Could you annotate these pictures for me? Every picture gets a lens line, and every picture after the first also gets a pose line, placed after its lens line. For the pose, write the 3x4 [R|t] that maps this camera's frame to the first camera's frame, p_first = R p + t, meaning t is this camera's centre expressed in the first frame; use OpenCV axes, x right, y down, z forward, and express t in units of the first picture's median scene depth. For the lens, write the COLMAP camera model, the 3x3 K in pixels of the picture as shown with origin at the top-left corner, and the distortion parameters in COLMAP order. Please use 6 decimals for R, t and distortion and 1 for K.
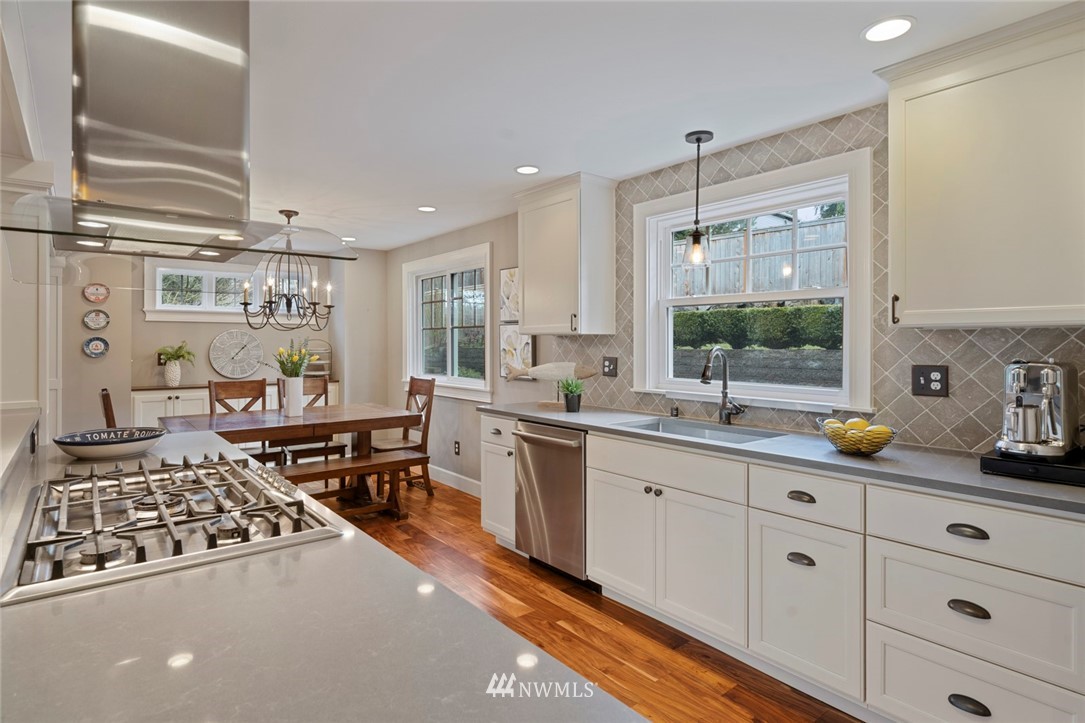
lens RADIAL K [[573.7, 0, 531.2], [0, 573.7, 341.8], [0, 0, 1]] dist [0.001387, 0.000032]
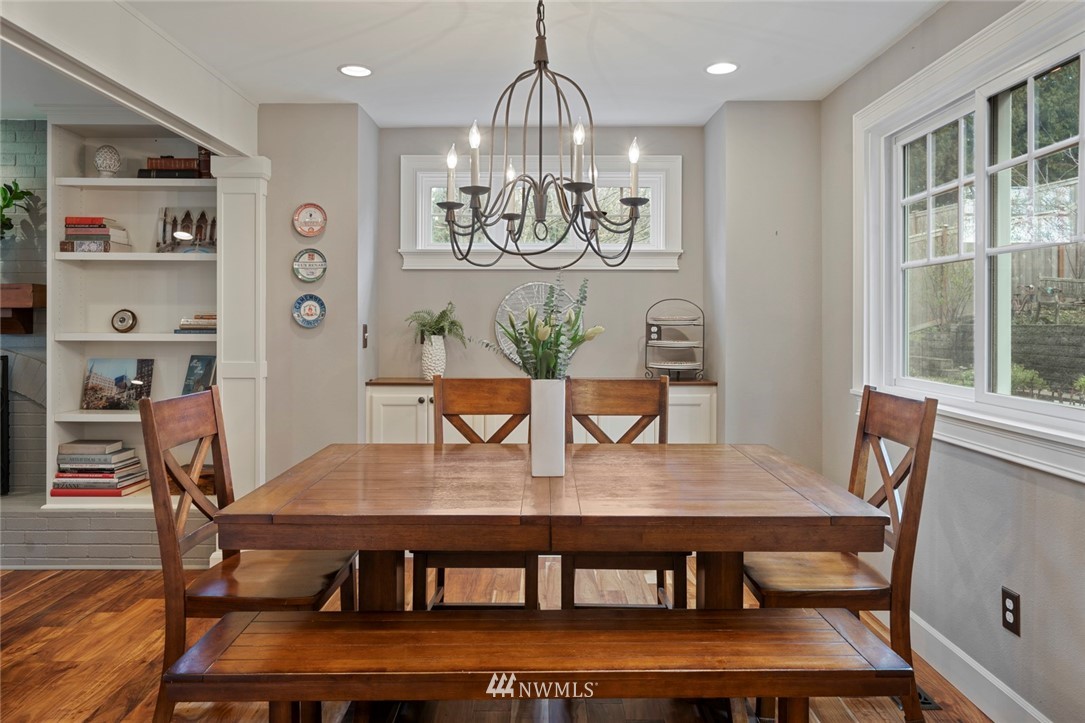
lens RADIAL K [[736.2, 0, 542.3], [0, 736.2, 326.7], [0, 0, 1]] dist [0.002042, -0.000594]
pose [[0.787275, 0.005748, -0.616575, -0.080990], [-0.000143, 0.999958, 0.009139, 0.017237], [0.616602, -0.007107, 0.787243, 0.500528]]
